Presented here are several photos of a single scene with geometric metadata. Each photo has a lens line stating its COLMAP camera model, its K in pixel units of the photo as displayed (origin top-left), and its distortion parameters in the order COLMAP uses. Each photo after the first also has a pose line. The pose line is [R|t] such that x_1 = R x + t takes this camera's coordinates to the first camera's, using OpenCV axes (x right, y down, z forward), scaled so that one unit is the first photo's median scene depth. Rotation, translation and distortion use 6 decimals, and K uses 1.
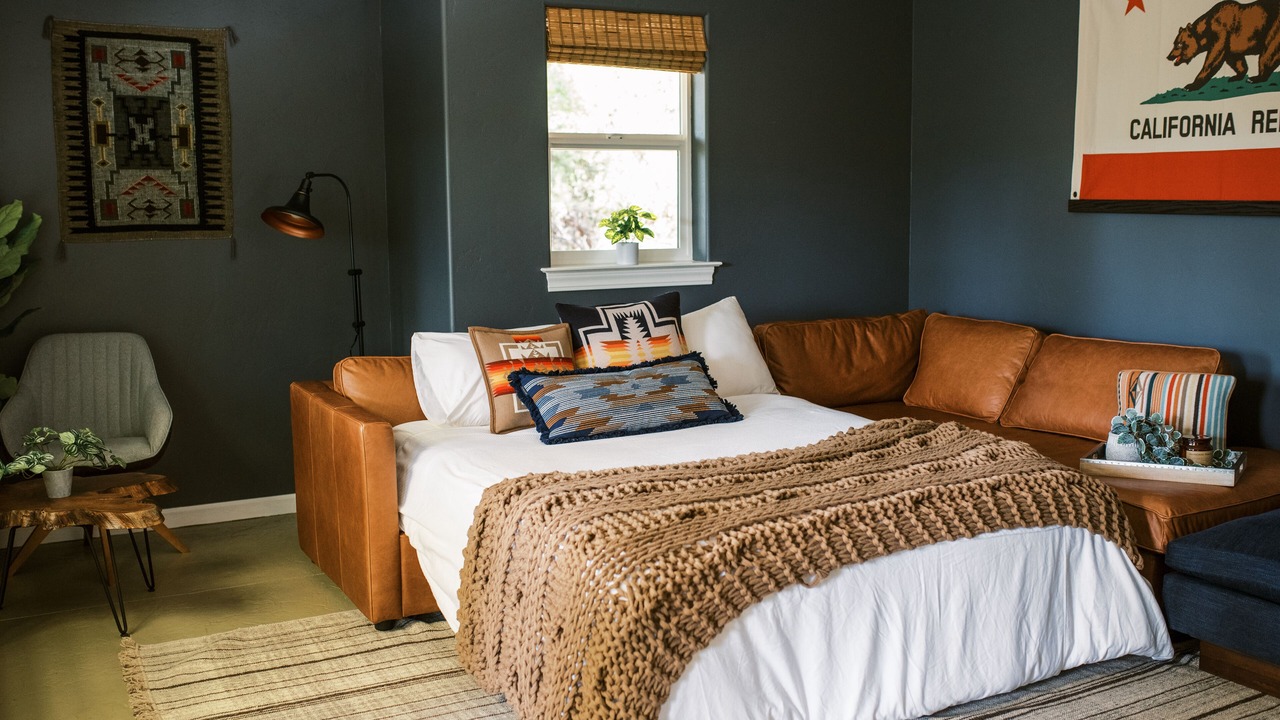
lens RADIAL K [[1295.8, 0, 640.0], [0, 1295.8, 360.0], [0, 0, 1]] dist [-0.025058, -0.008720]
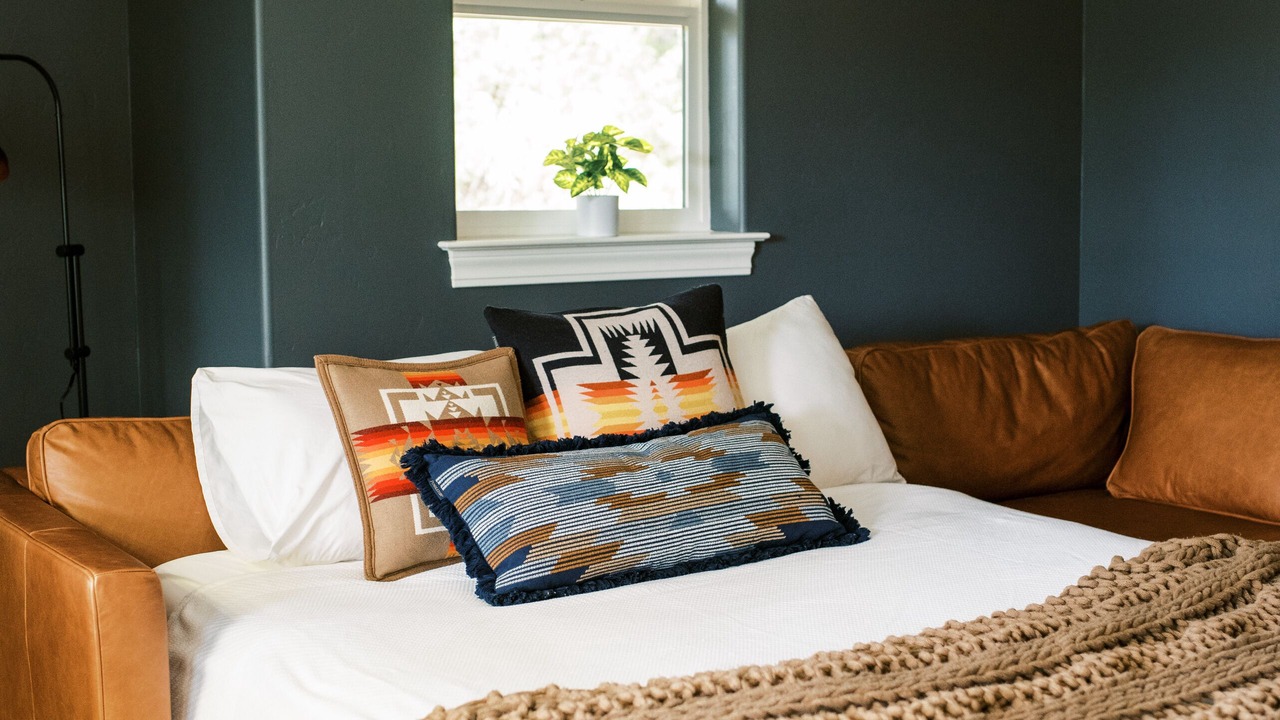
lens RADIAL K [[1838.3, 0, 640.0], [0, 1838.3, 360.0], [0, 0, 1]] dist [-0.023600, 0.011602]
pose [[0.996018, -0.005929, 0.088950, -0.069683], [0.008096, 0.999679, -0.024022, -0.006311], [-0.088779, 0.024646, 0.995746, 0.297374]]
